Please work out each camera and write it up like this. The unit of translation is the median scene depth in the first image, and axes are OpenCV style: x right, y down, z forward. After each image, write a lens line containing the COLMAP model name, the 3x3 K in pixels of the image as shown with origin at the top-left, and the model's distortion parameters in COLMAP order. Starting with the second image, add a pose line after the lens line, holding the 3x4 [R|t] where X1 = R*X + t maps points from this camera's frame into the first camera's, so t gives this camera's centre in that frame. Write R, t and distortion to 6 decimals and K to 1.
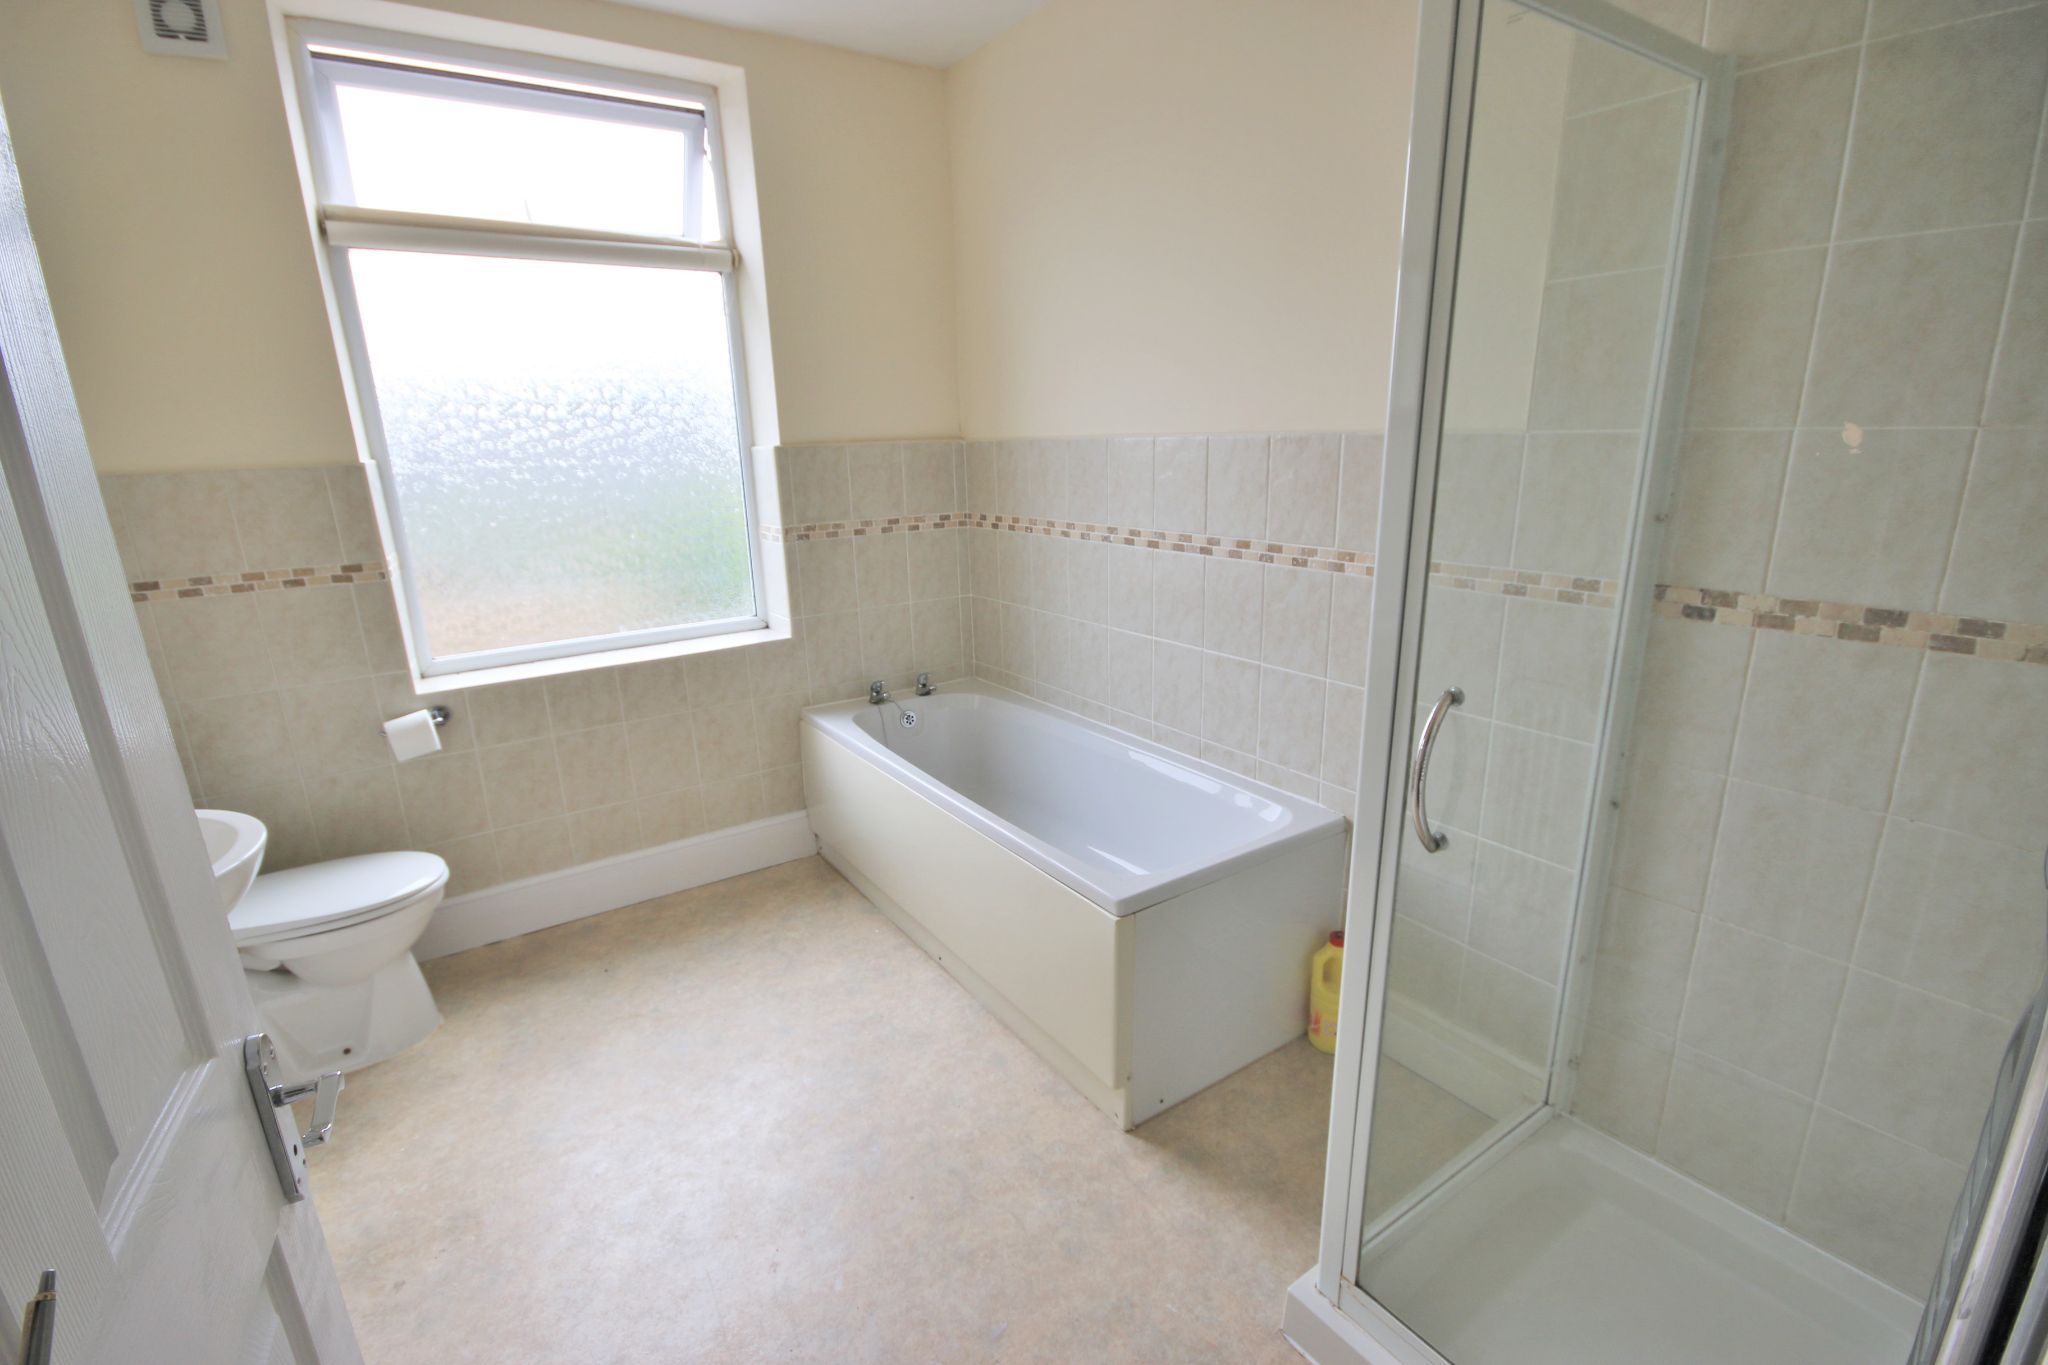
lens RADIAL K [[925.9, 0, 1007.4], [0, 925.9, 681.0], [0, 0, 1]] dist [-0.010407, -0.000399]
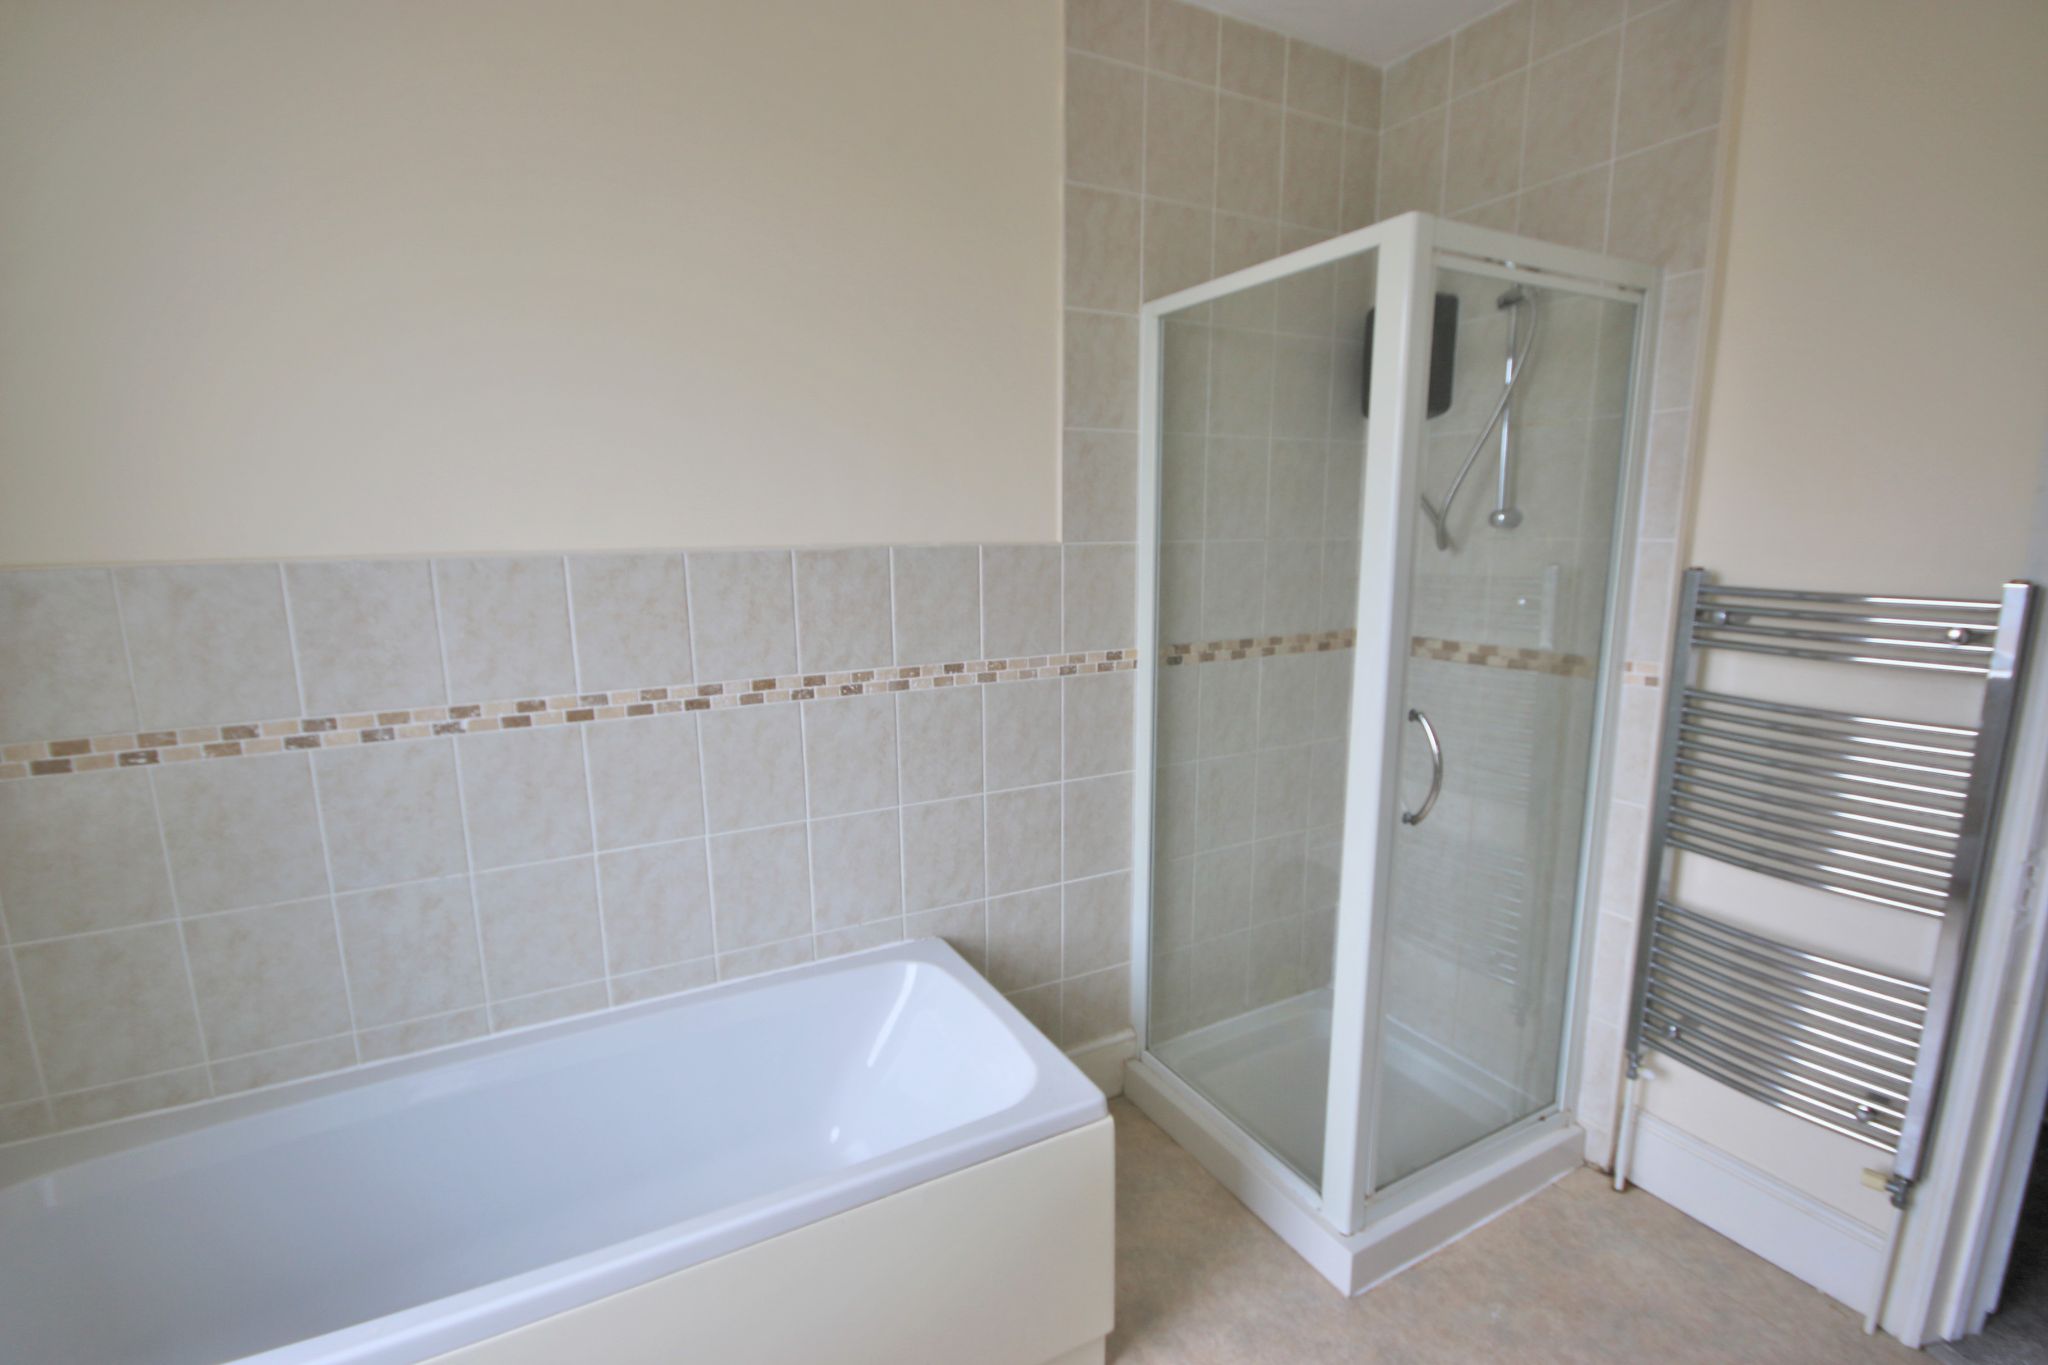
lens RADIAL K [[925.9, 0, 1014.7], [0, 925.9, 695.4], [0, 0, 1]] dist [-0.010407, -0.000399]
pose [[0.110076, -0.153001, 0.982076, -0.521953], [0.268068, 0.956035, 0.118898, -0.182536], [-0.957091, 0.250176, 0.146251, 0.708033]]
